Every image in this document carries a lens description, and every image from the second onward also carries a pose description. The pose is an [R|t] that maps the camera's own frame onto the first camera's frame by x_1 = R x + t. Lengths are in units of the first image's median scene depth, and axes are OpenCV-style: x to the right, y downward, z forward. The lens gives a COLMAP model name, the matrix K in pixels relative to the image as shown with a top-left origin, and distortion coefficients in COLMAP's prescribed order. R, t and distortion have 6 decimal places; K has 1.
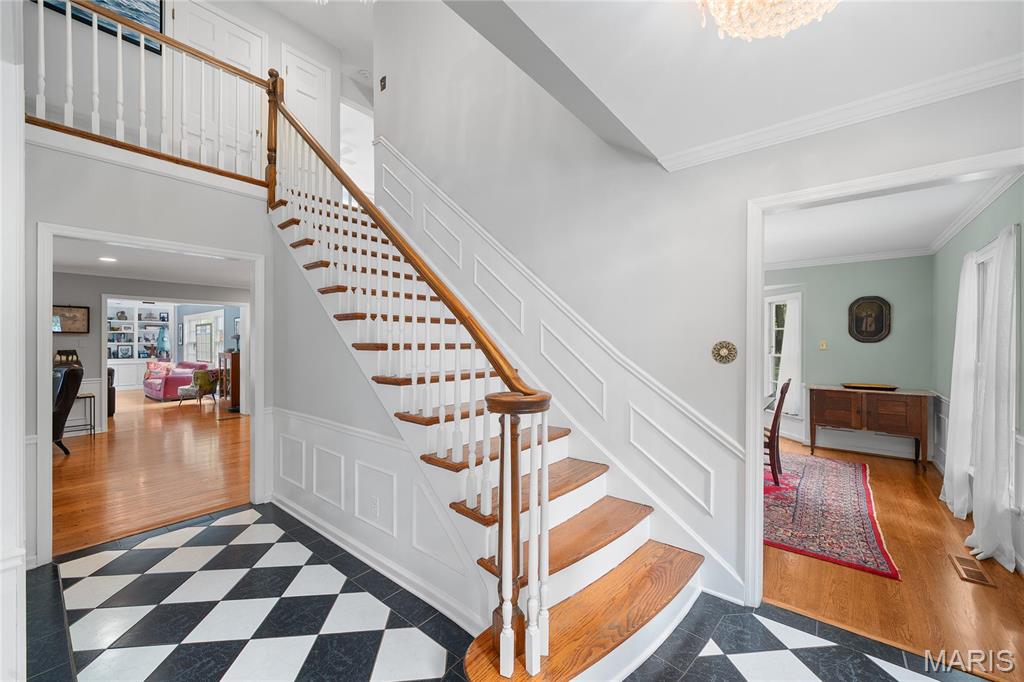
lens RADIAL K [[409.1, 0, 509.1], [0, 409.1, 342.6], [0, 0, 1]] dist [-0.001975, -0.000707]
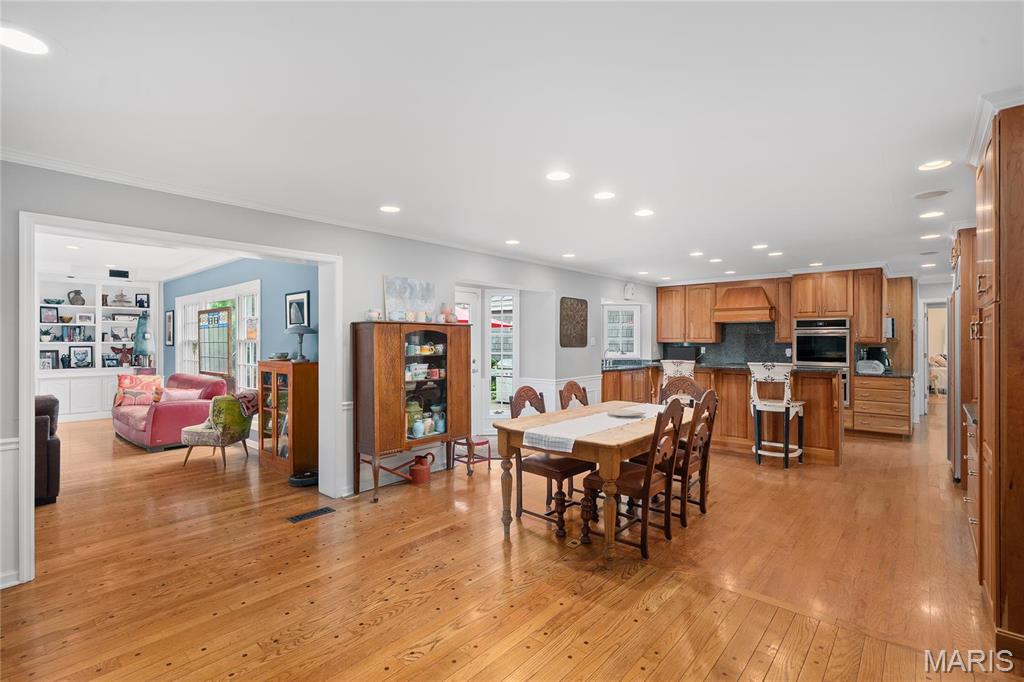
lens RADIAL K [[473.1, 0, 500.4], [0, 473.1, 340.2], [0, 0, 1]] dist [-0.005425, 0.003805]
pose [[0.999535, -0.001615, -0.030464, -0.297575], [0.001468, 0.999987, -0.004859, 0.001941], [0.030471, 0.004812, 0.999524, 0.318555]]
